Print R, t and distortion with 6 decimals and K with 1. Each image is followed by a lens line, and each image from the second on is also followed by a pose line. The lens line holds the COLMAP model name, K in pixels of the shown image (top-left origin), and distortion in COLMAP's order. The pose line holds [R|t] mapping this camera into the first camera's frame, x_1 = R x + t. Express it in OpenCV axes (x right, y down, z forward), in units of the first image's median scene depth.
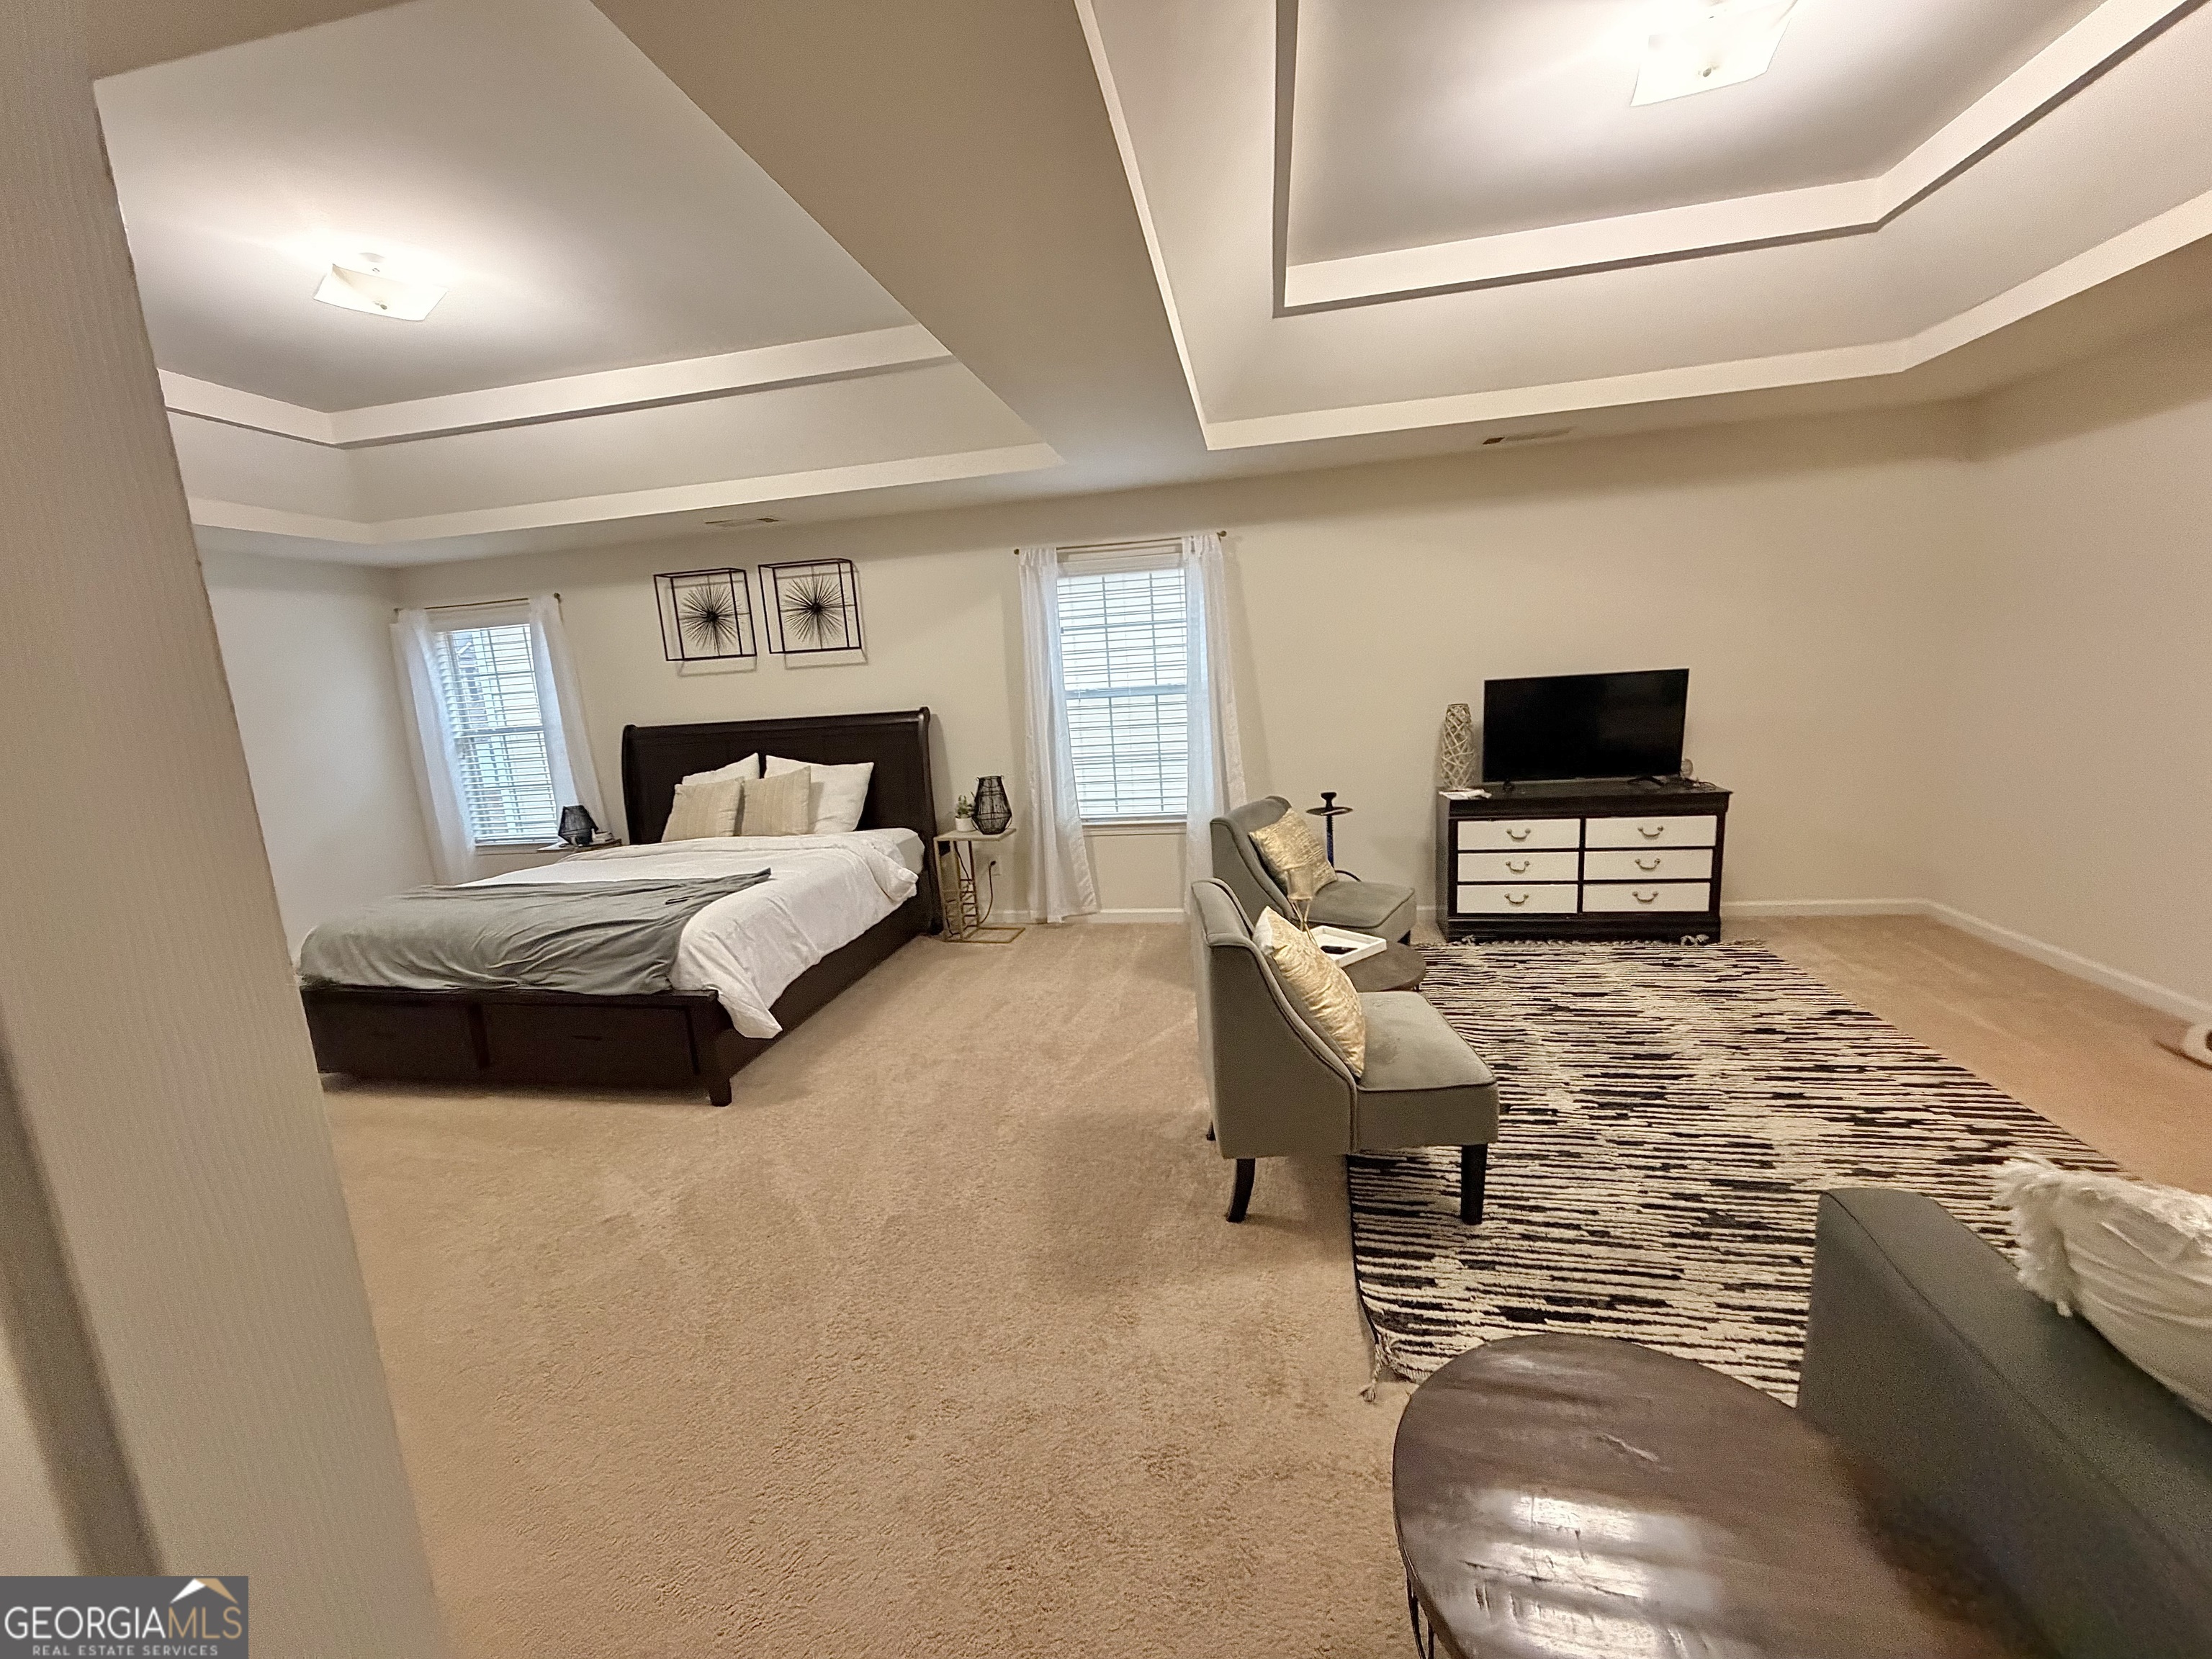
lens RADIAL K [[875.3, 0, 1106.0], [0, 875.3, 829.5], [0, 0, 1]] dist [-0.001577, -0.000019]
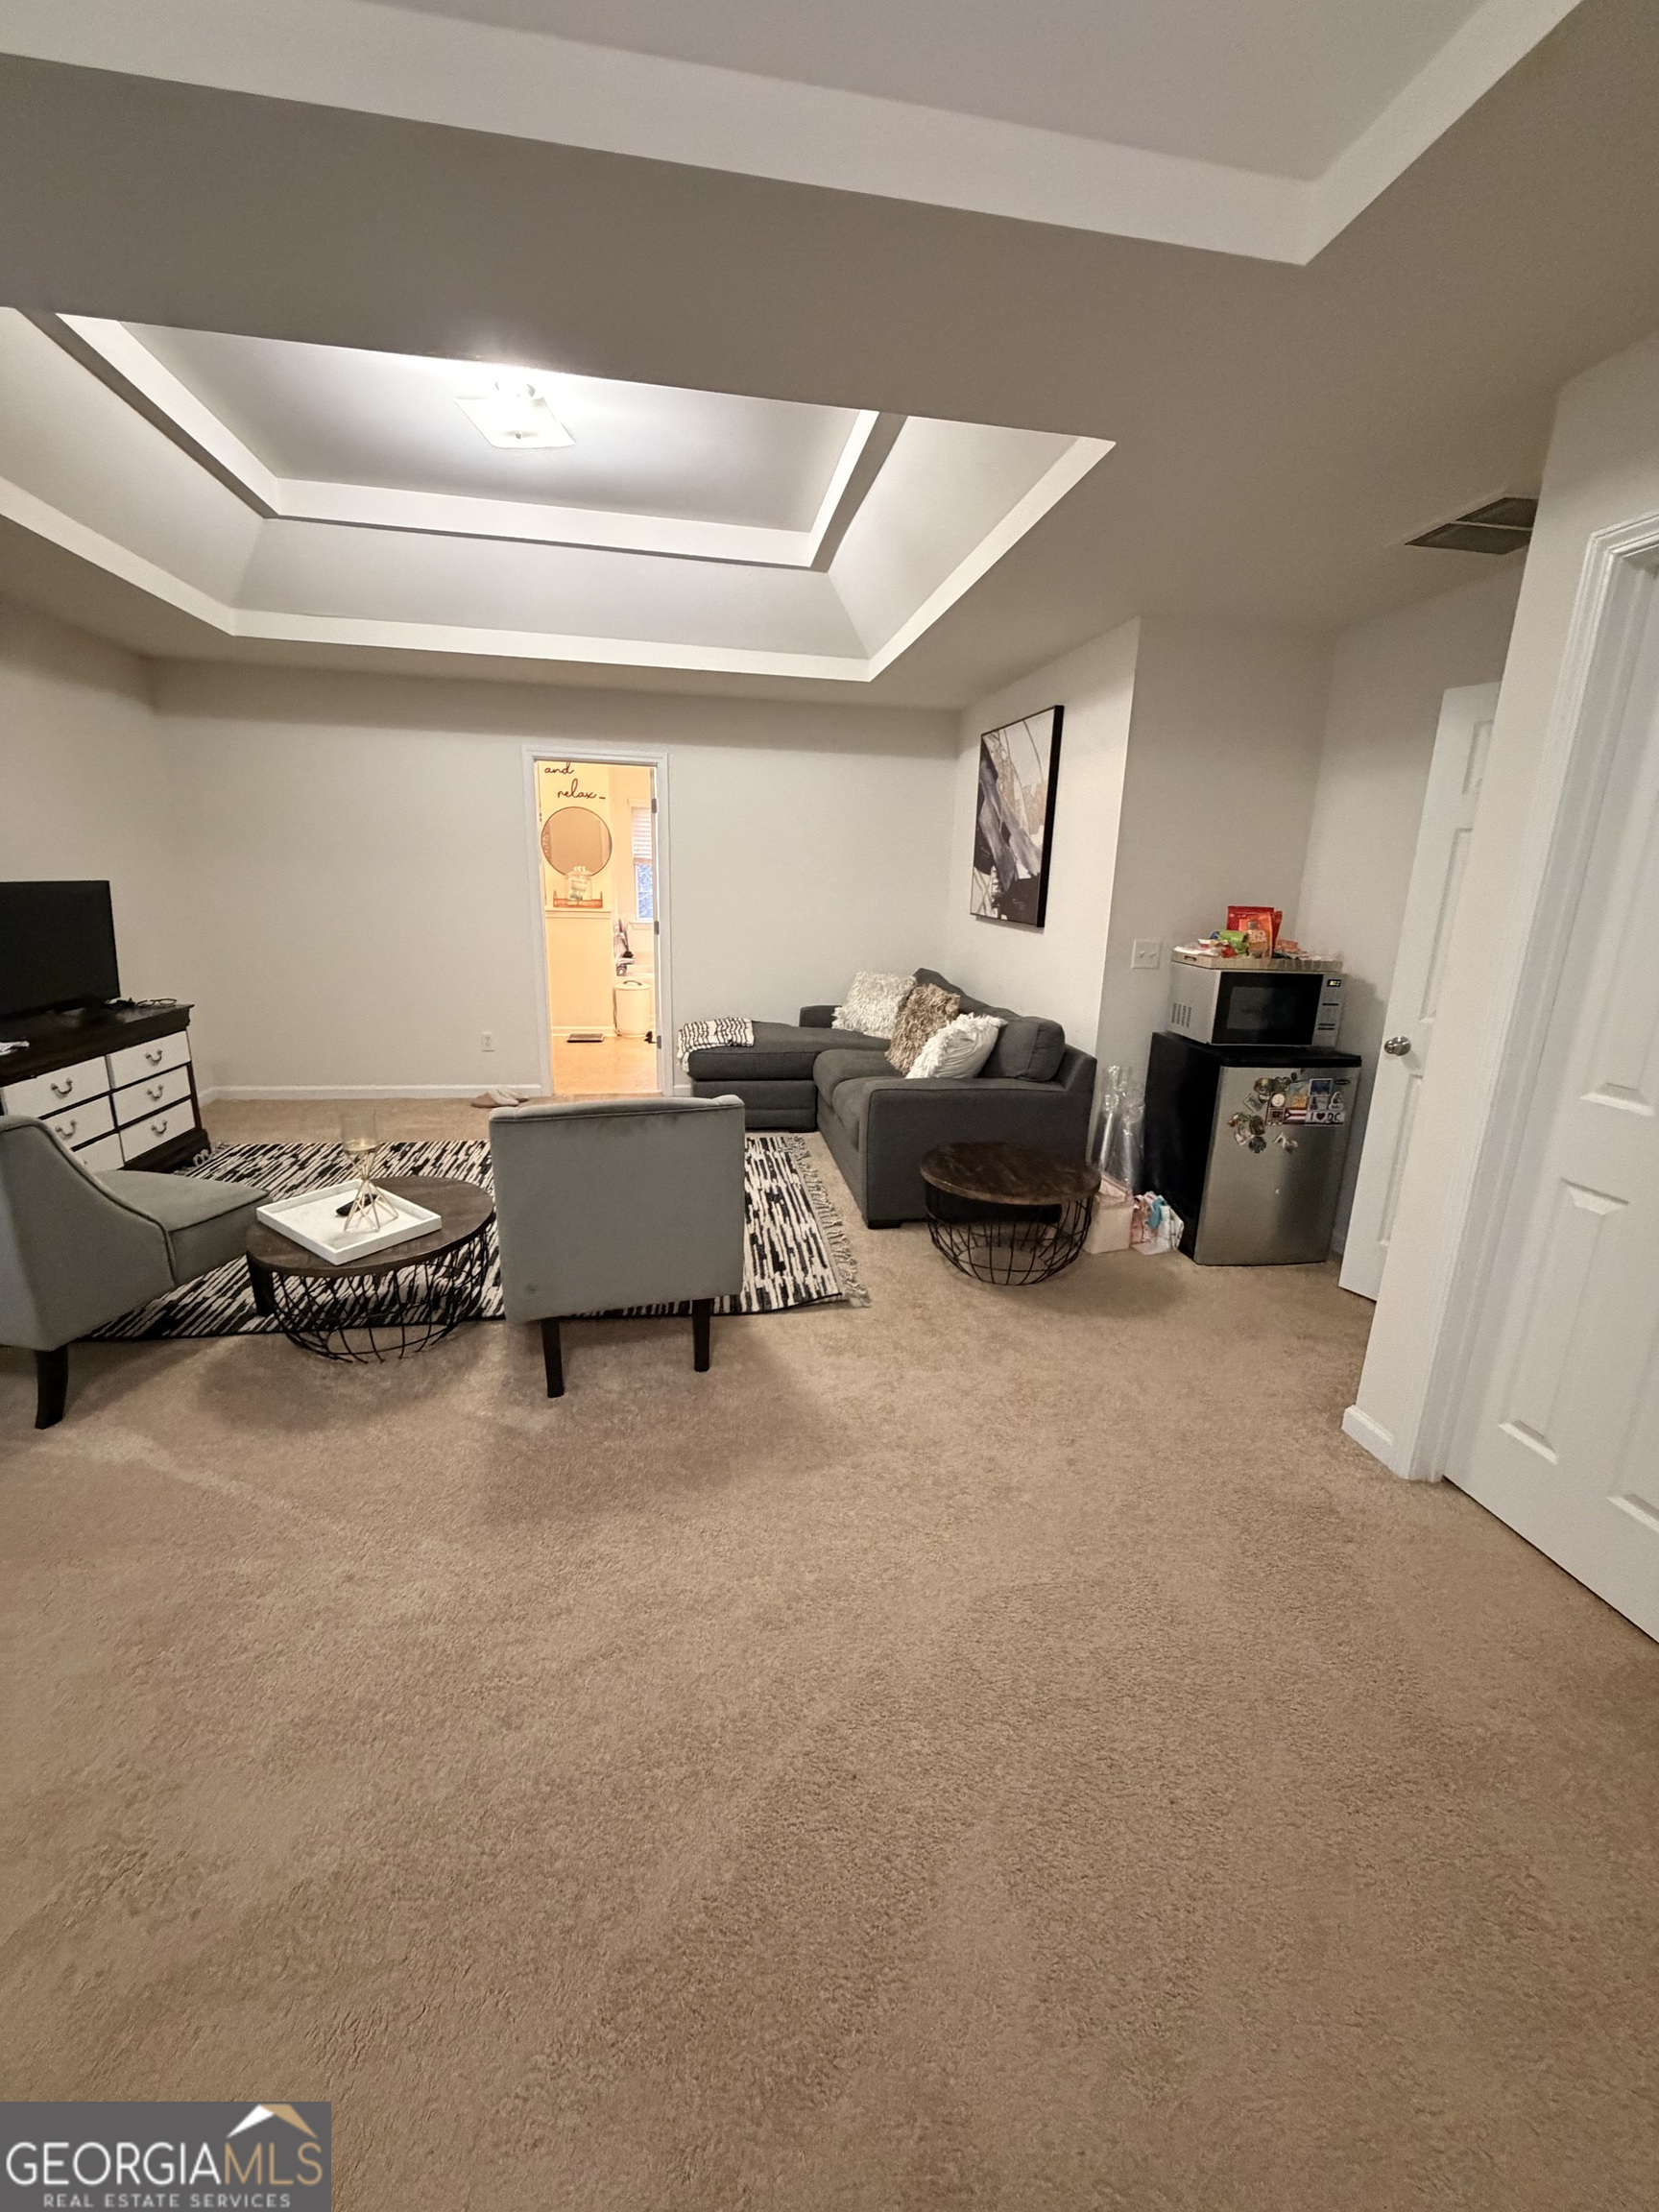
lens RADIAL K [[875.3, 0, 829.5], [0, 875.3, 1106.0], [0, 0, 1]] dist [-0.001577, -0.000019]
pose [[-0.345409, -0.189543, 0.919111, -0.545016], [0.156606, 0.954016, 0.255595, -0.081501], [-0.925293, 0.232223, -0.299842, 0.694483]]
